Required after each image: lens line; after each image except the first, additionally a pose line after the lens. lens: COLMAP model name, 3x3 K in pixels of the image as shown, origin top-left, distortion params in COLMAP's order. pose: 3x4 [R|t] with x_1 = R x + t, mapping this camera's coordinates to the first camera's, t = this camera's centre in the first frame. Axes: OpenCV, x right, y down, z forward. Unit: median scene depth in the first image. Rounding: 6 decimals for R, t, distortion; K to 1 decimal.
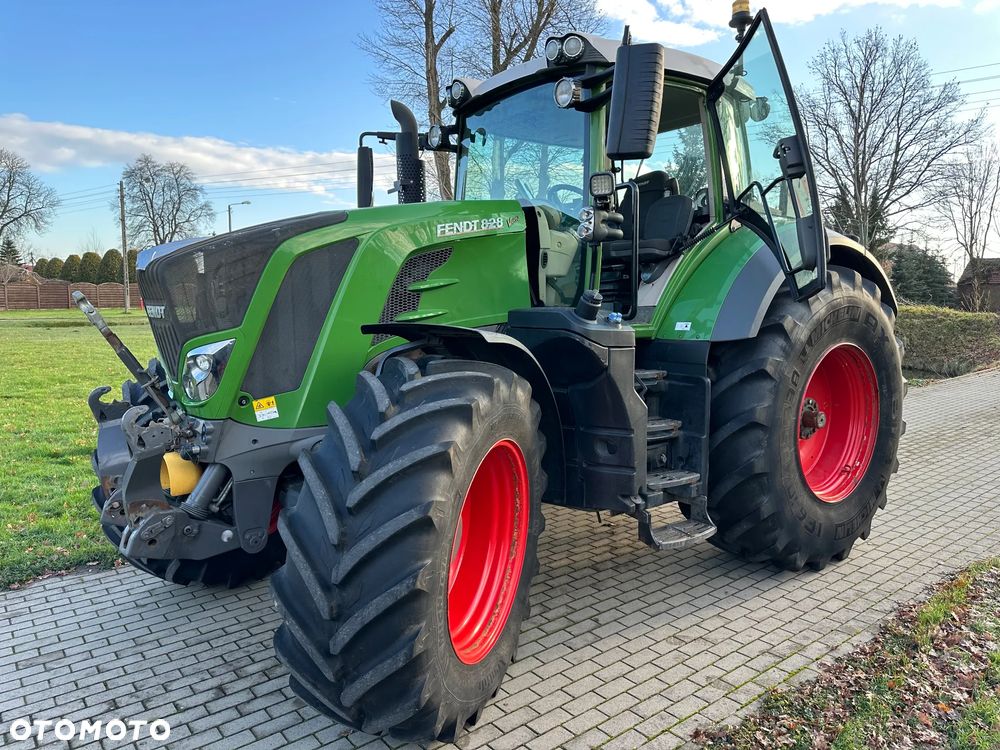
lens RADIAL K [[700.9, 0, 522.0], [0, 700.9, 372.2], [0, 0, 1]] dist [0.055029, -0.076457]
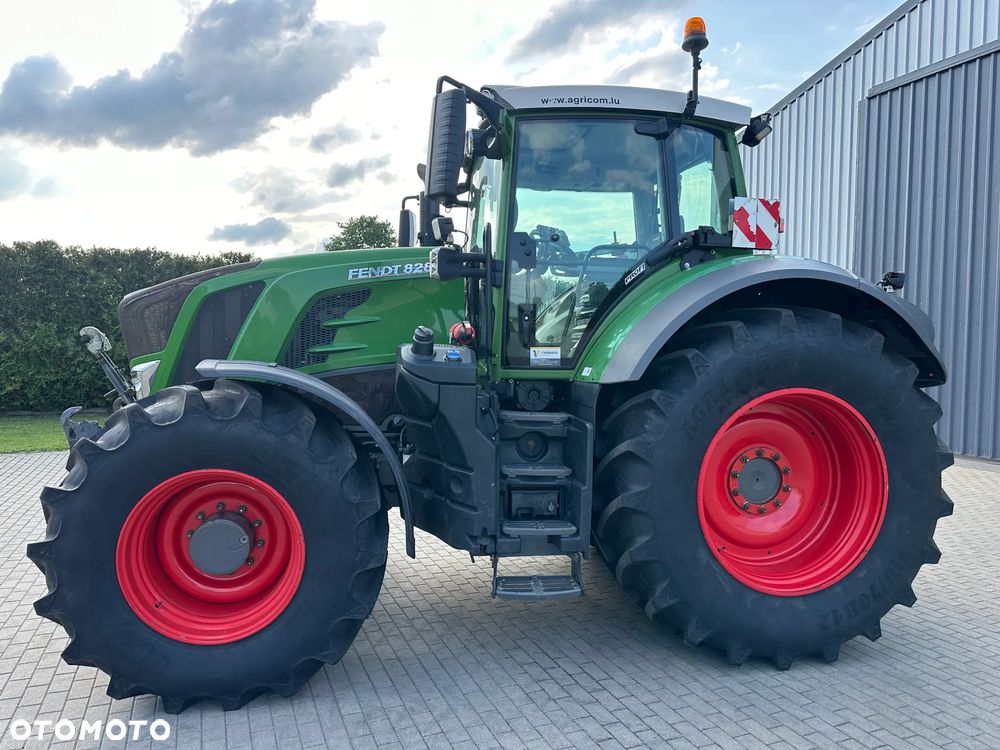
lens RADIAL K [[711.9, 0, 504.3], [0, 711.9, 370.8], [0, 0, 1]] dist [0.053863, -0.068246]
pose [[0.880392, 0.036096, -0.472871, 0.613127], [-0.078055, 0.994530, -0.069406, 0.011982], [0.467779, 0.098015, 0.878394, 0.114214]]
